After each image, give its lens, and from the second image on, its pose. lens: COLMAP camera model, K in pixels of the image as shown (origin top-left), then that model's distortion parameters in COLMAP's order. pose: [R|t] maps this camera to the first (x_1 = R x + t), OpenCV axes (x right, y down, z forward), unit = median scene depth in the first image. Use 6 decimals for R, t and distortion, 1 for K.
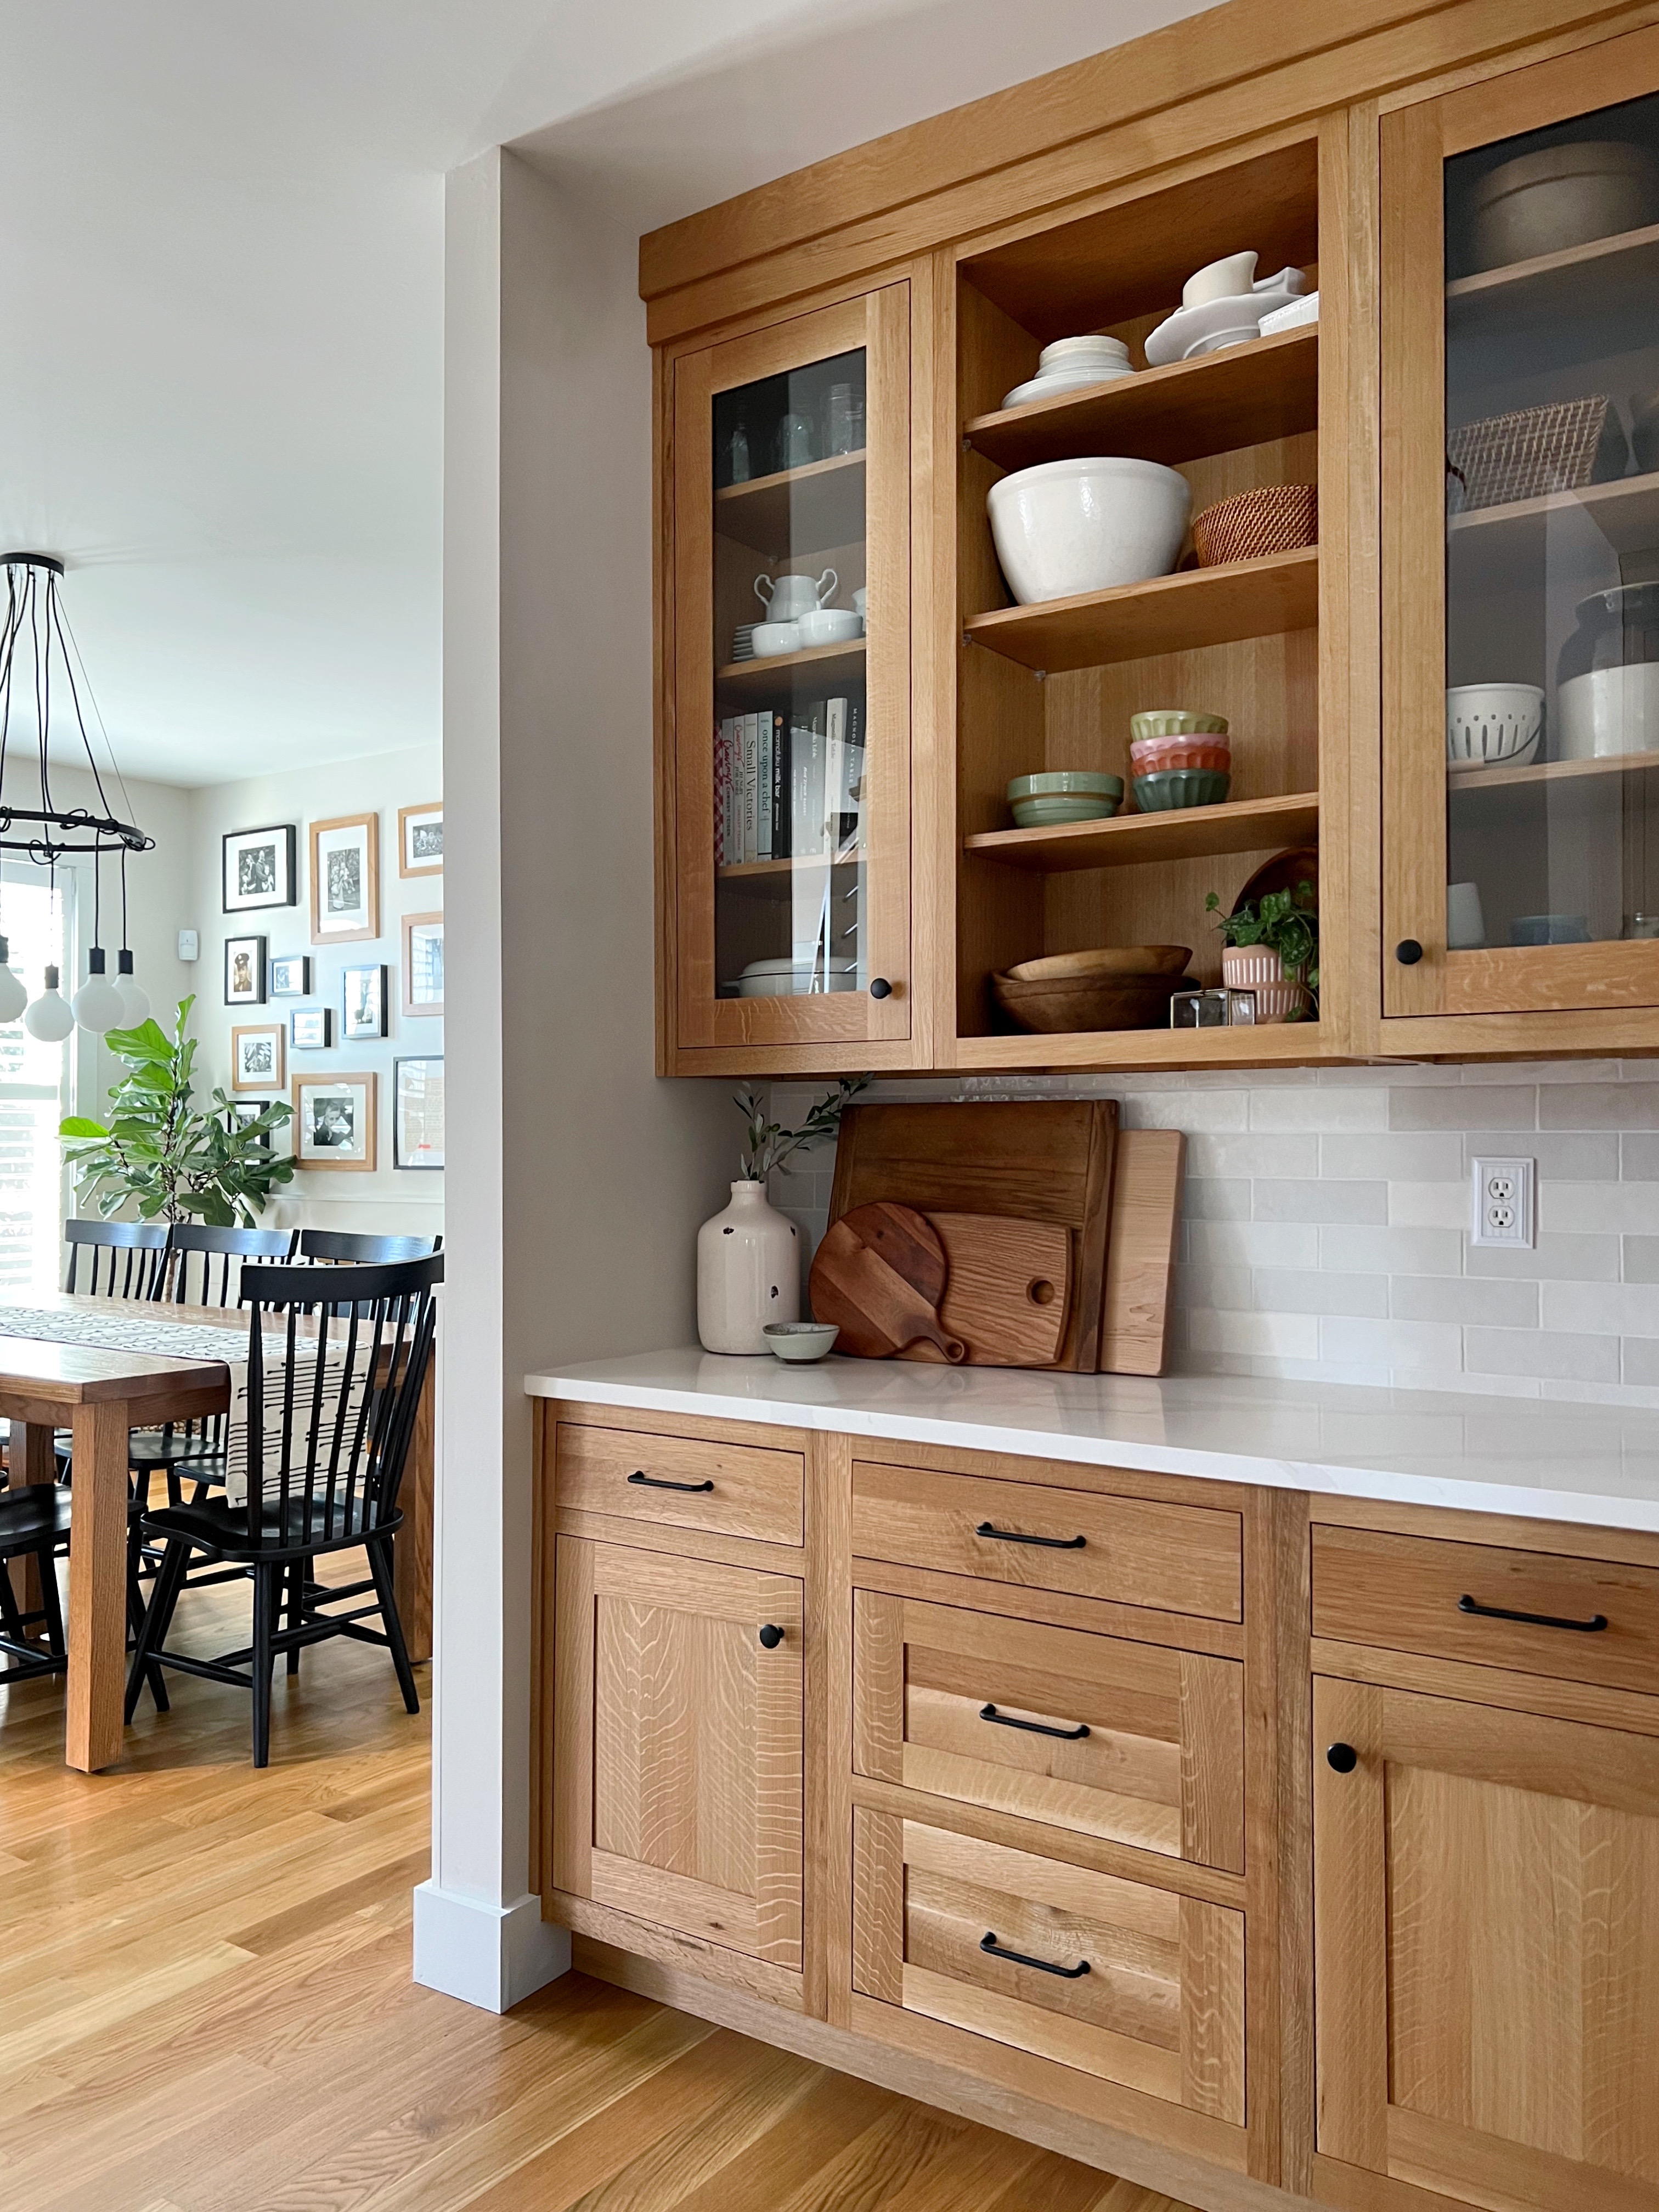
lens RADIAL K [[1703.6, 0, 823.4], [0, 1703.6, 1099.1], [0, 0, 1]] dist [0.042840, -0.089072]
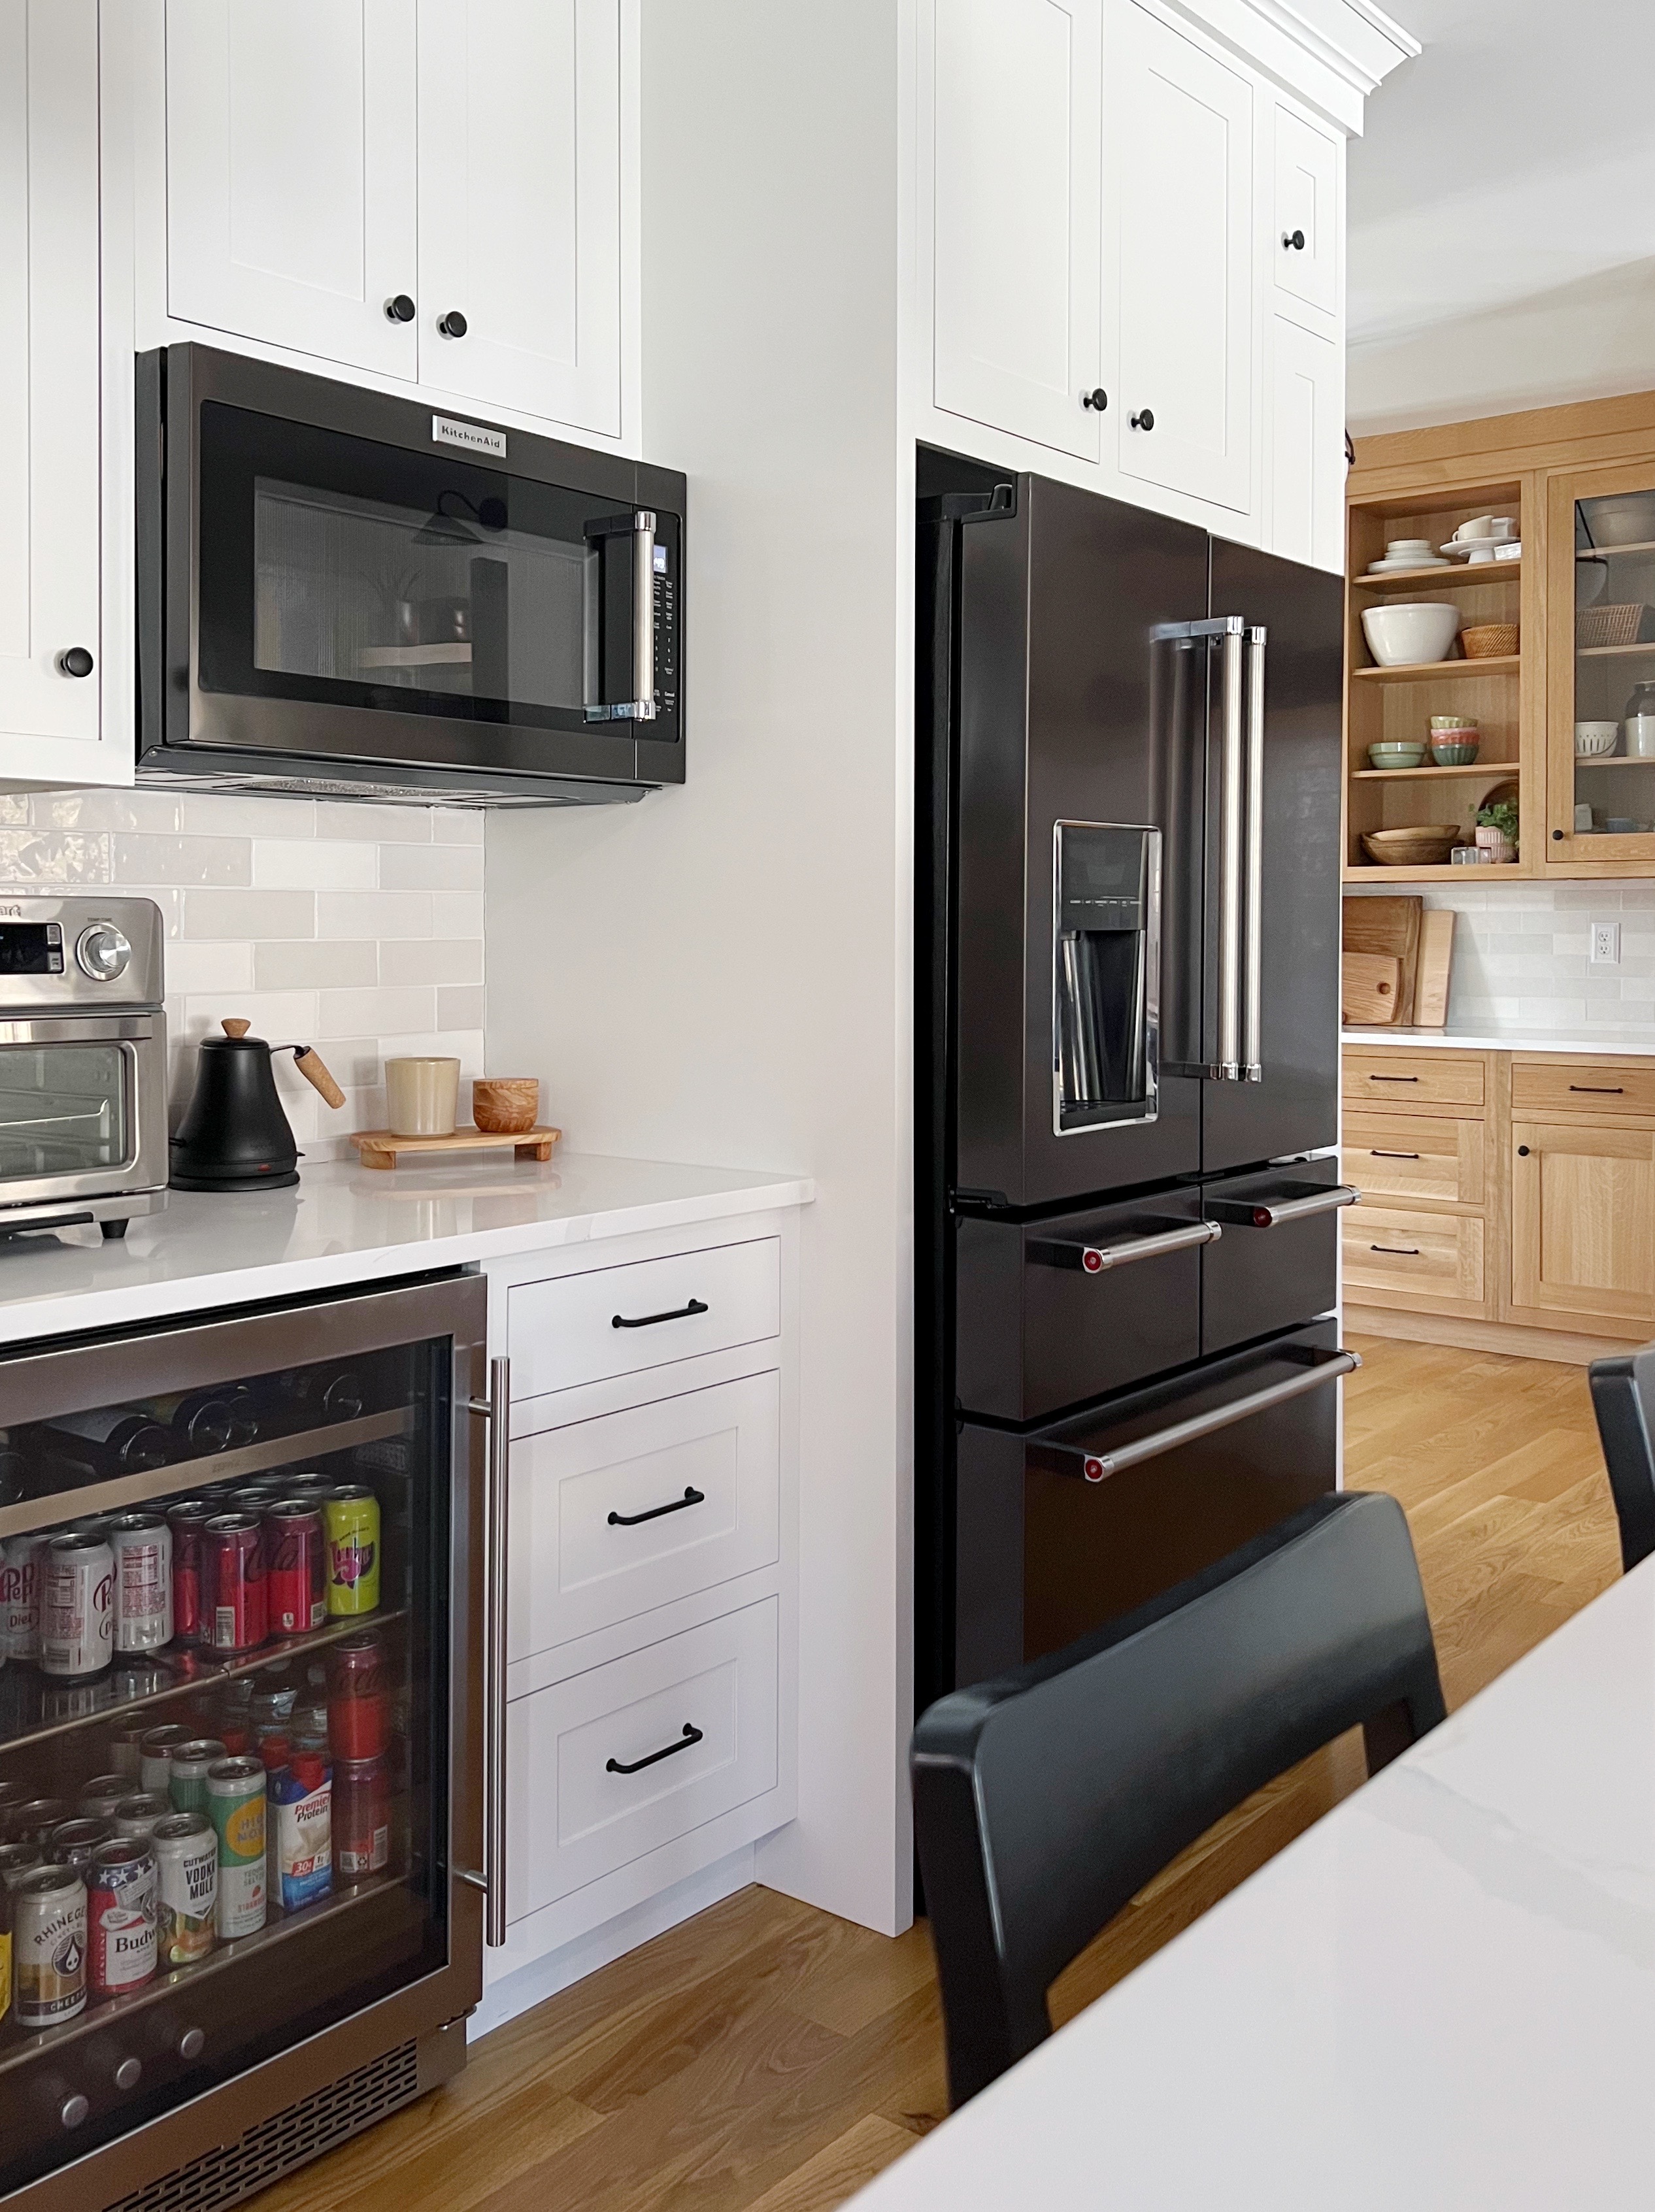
lens RADIAL K [[1987.5, 0, 762.2], [0, 1987.5, 932.0], [0, 0, 1]] dist [0.127802, -0.446489]
pose [[0.995312, 0.000468, -0.096717, -0.376469], [0.002016, 0.999671, 0.025580, -0.019002], [0.096697, -0.025656, 0.994983, -1.452446]]
